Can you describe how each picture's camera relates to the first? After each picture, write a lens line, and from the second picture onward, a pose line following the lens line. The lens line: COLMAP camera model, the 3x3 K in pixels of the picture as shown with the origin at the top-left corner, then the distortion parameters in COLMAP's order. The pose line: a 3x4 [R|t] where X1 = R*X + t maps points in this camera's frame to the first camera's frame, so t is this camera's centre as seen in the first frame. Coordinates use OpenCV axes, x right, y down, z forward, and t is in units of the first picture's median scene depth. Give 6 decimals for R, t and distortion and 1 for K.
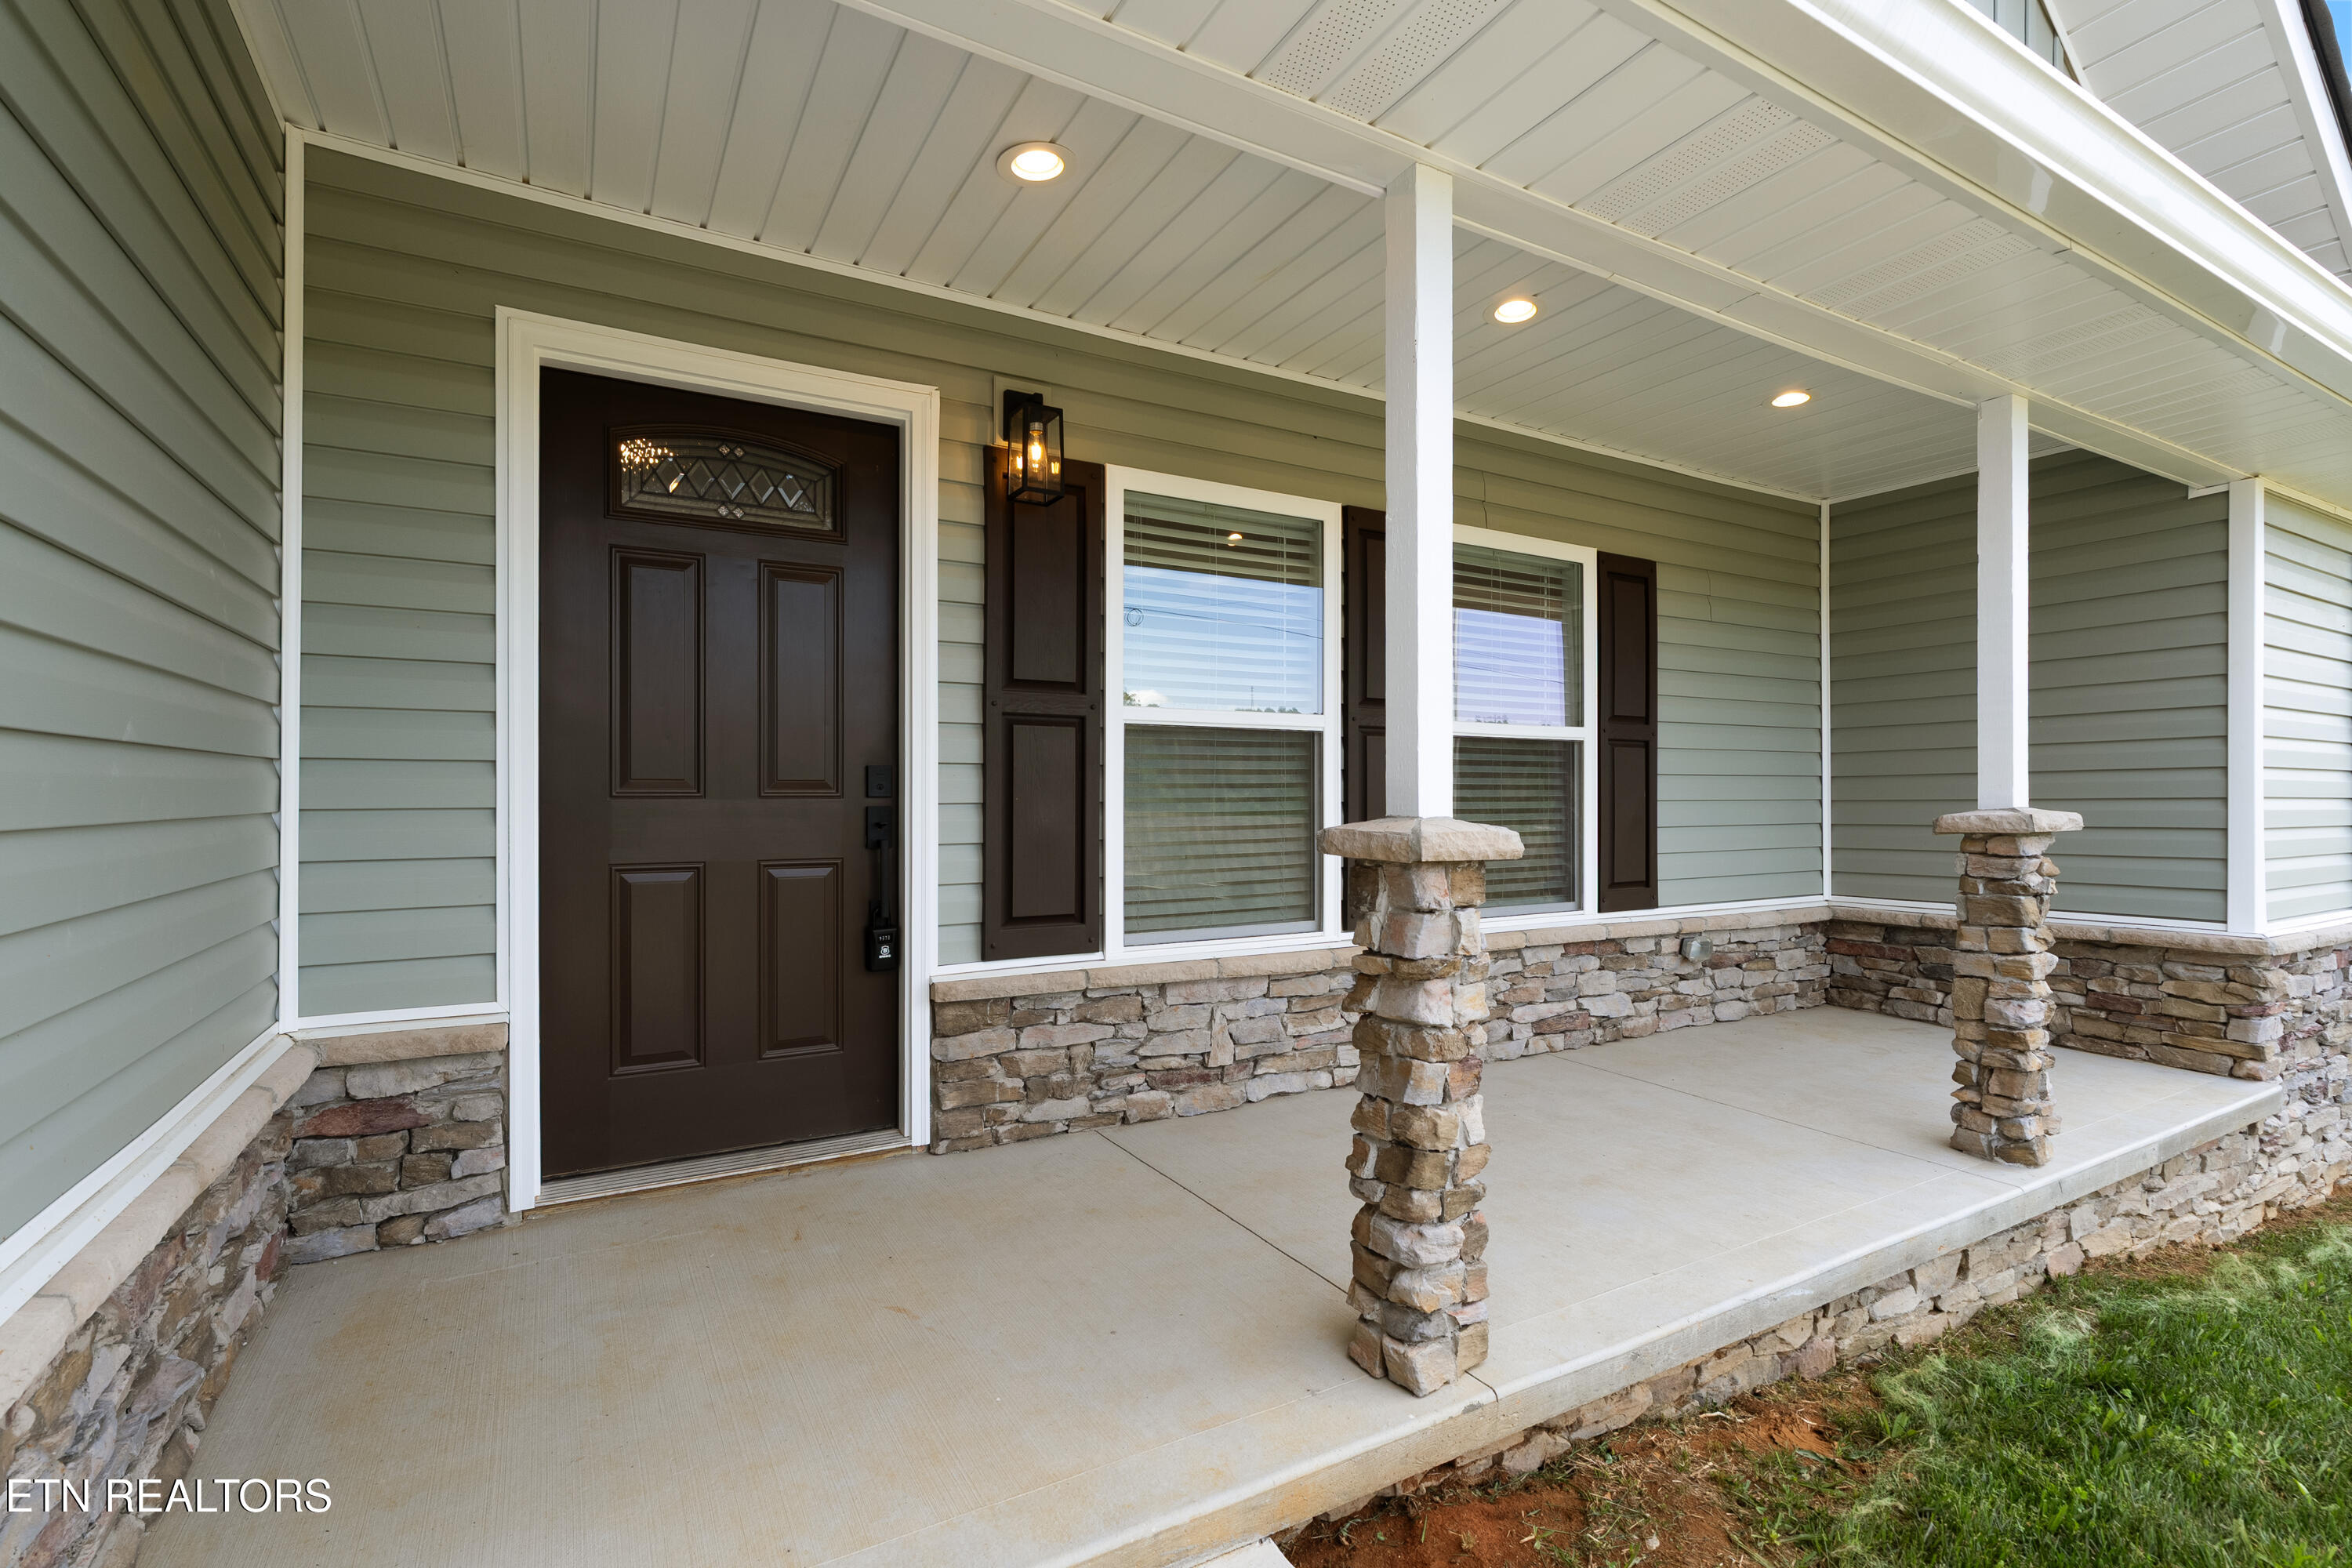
lens RADIAL K [[1078.8, 0, 1170.2], [0, 1078.8, 796.6], [0, 0, 1]] dist [-0.008905, 0.000183]
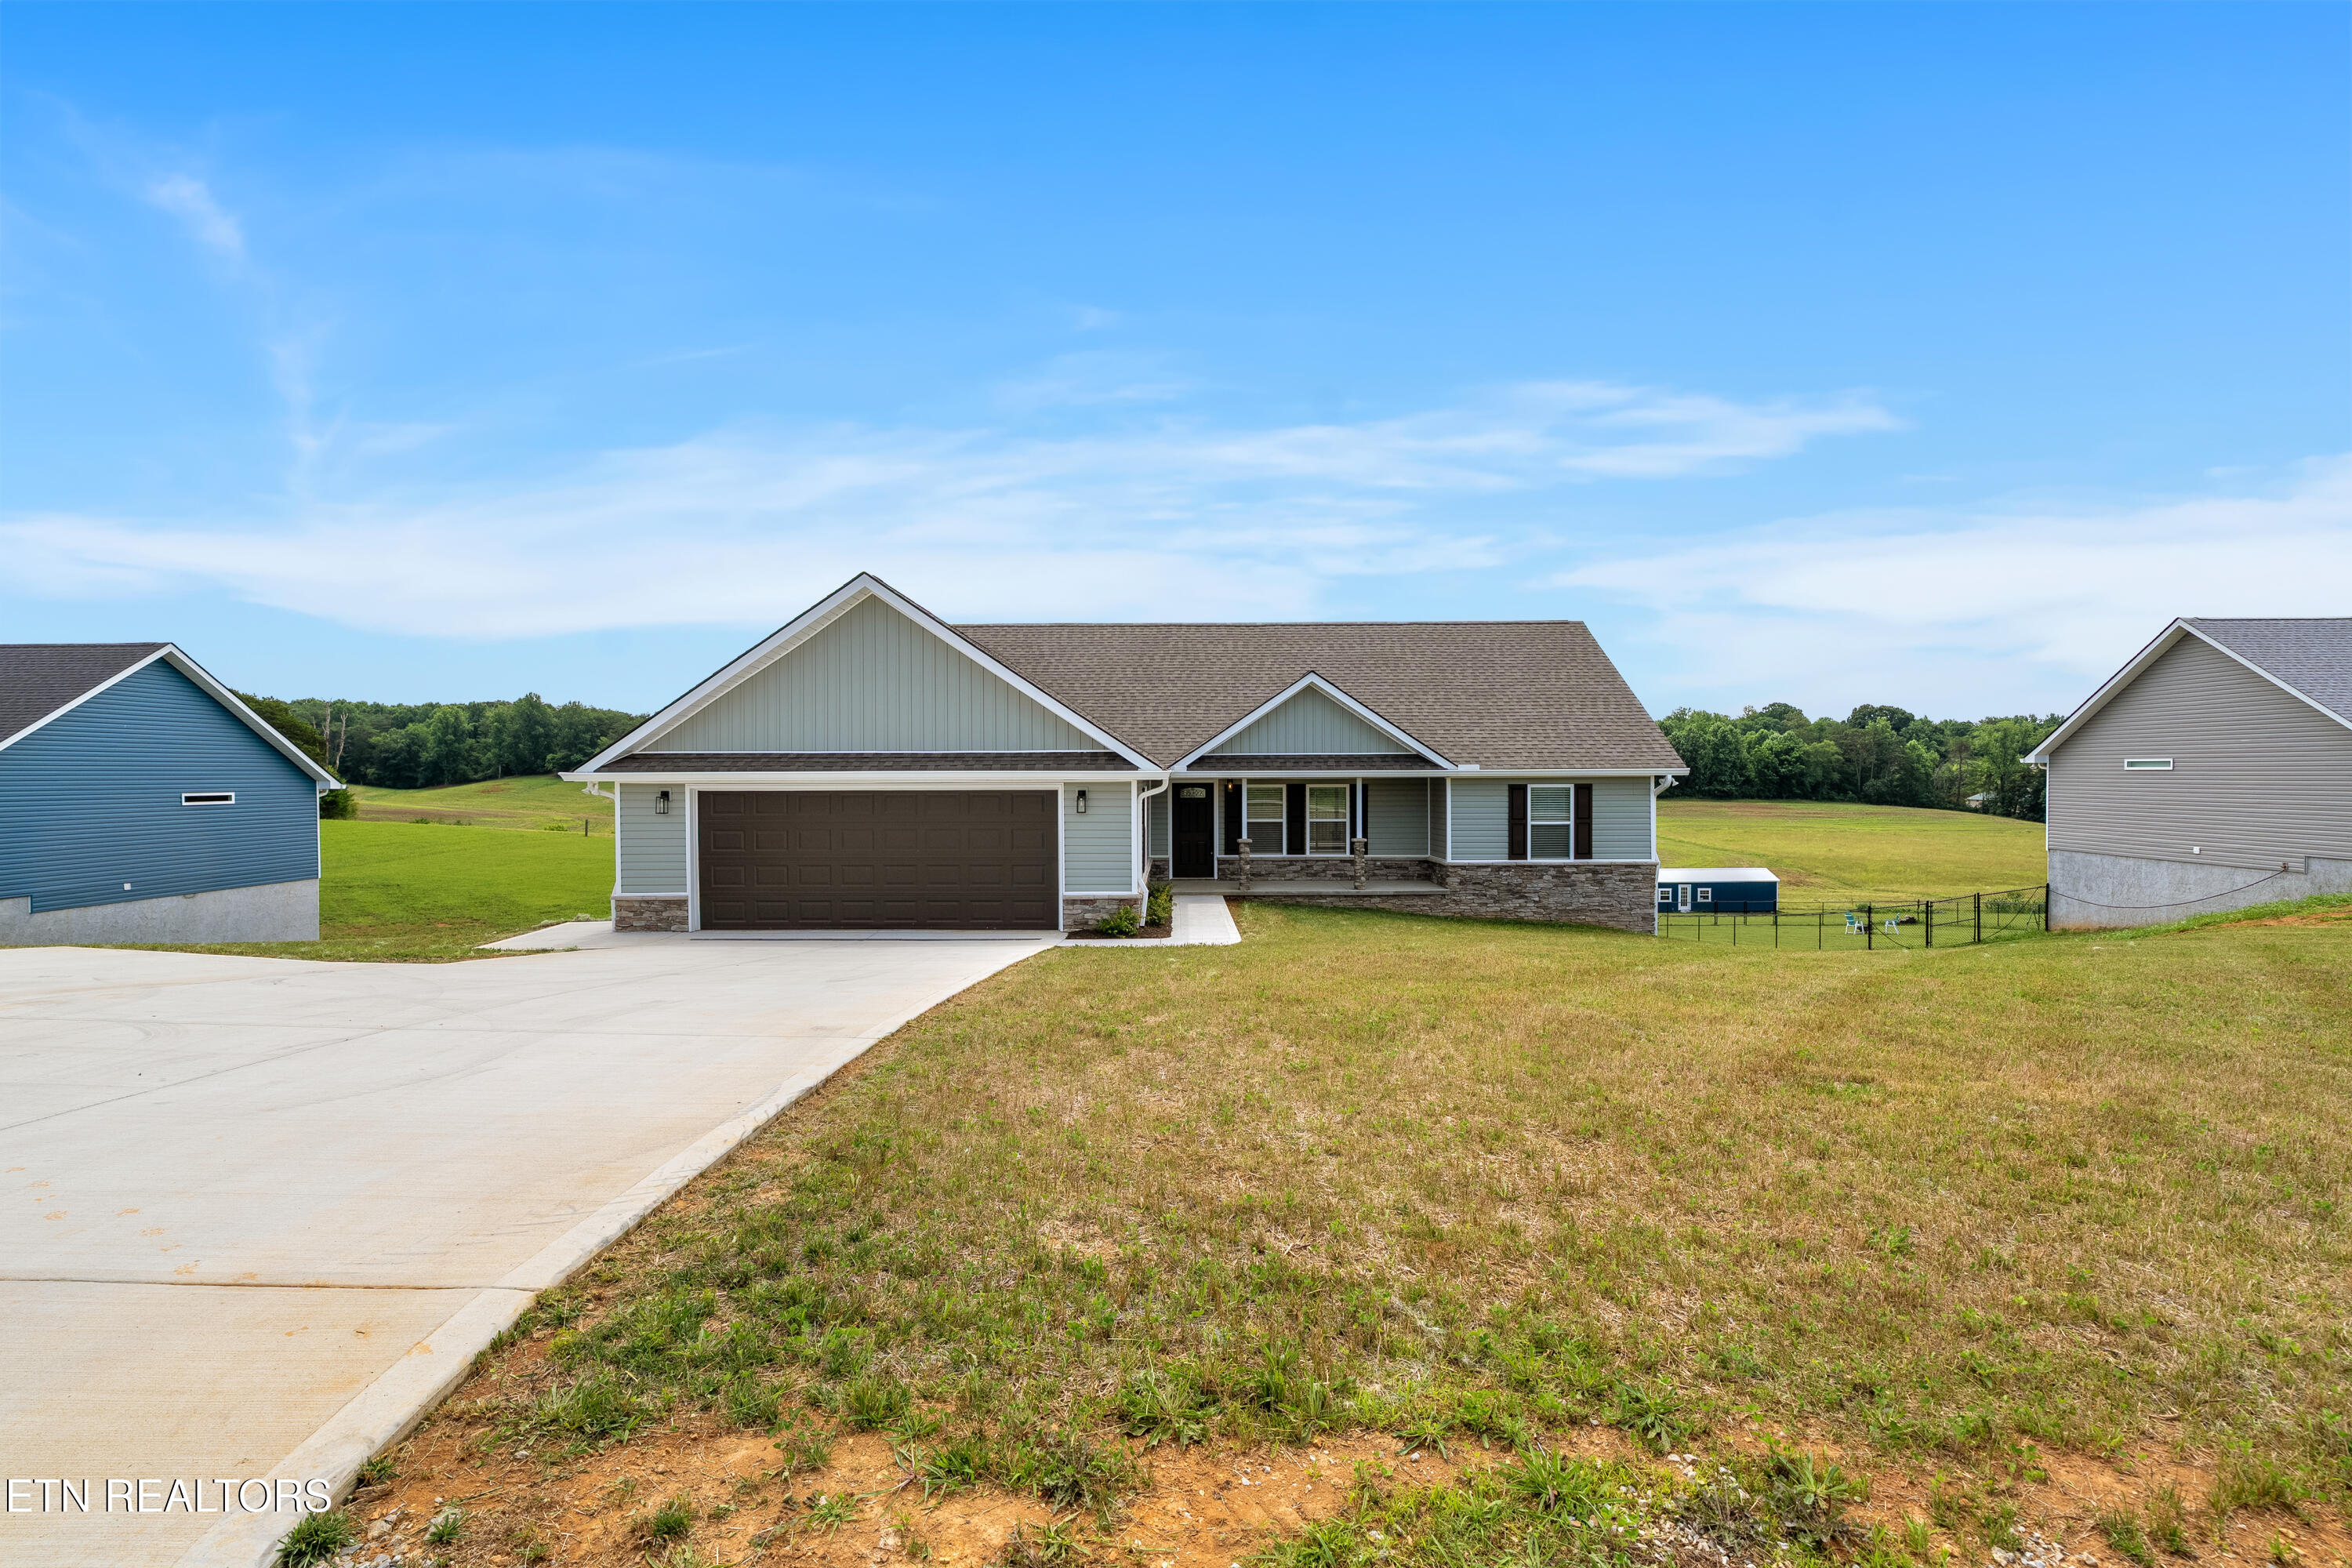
lens RADIAL K [[1078.8, 0, 1173.9], [0, 1078.8, 788.7], [0, 0, 1]] dist [-0.008905, 0.000183]
pose [[0.864329, 0.004547, -0.502906, 3.192654], [0.003444, 0.999882, 0.014961, -0.406843], [0.502915, -0.014663, 0.864211, -5.471689]]
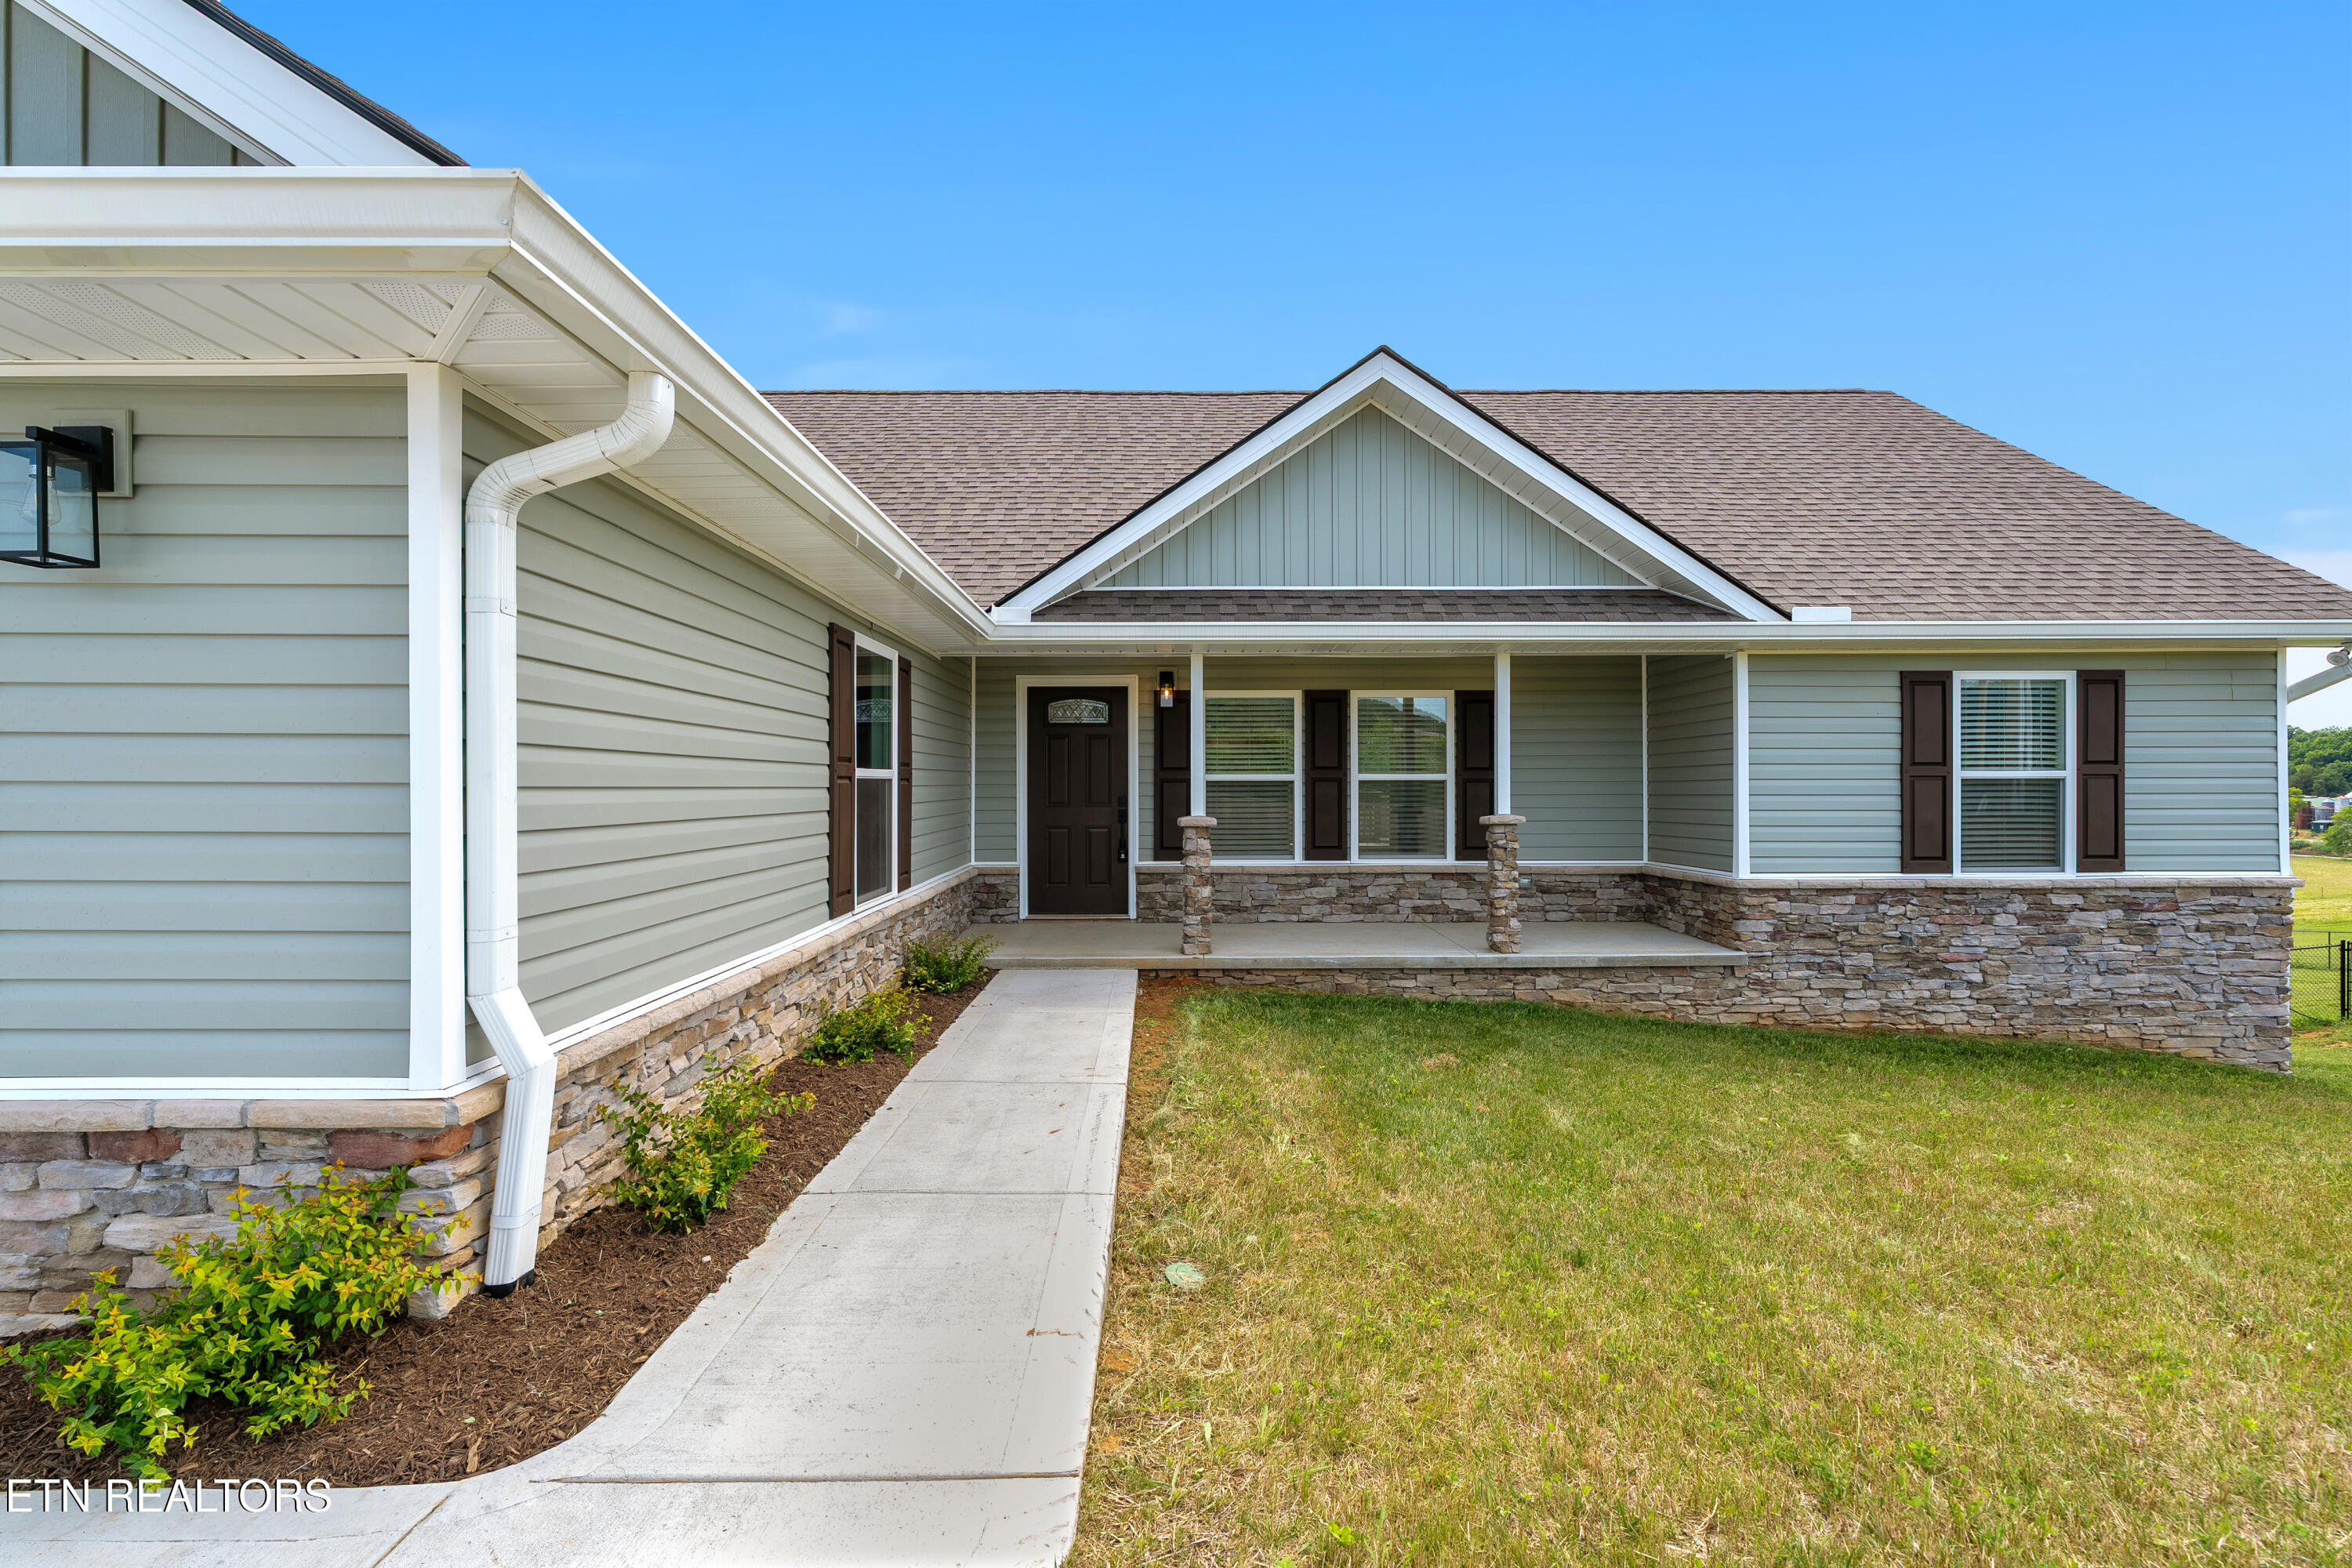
lens RADIAL K [[1078.8, 0, 1170.4], [0, 1078.8, 786.1], [0, 0, 1]] dist [-0.008905, 0.000183]
pose [[0.870455, -0.000337, -0.492248, 1.348756], [0.001794, 0.999995, 0.002488, -0.064595], [0.492245, -0.003049, 0.870452, -1.602284]]
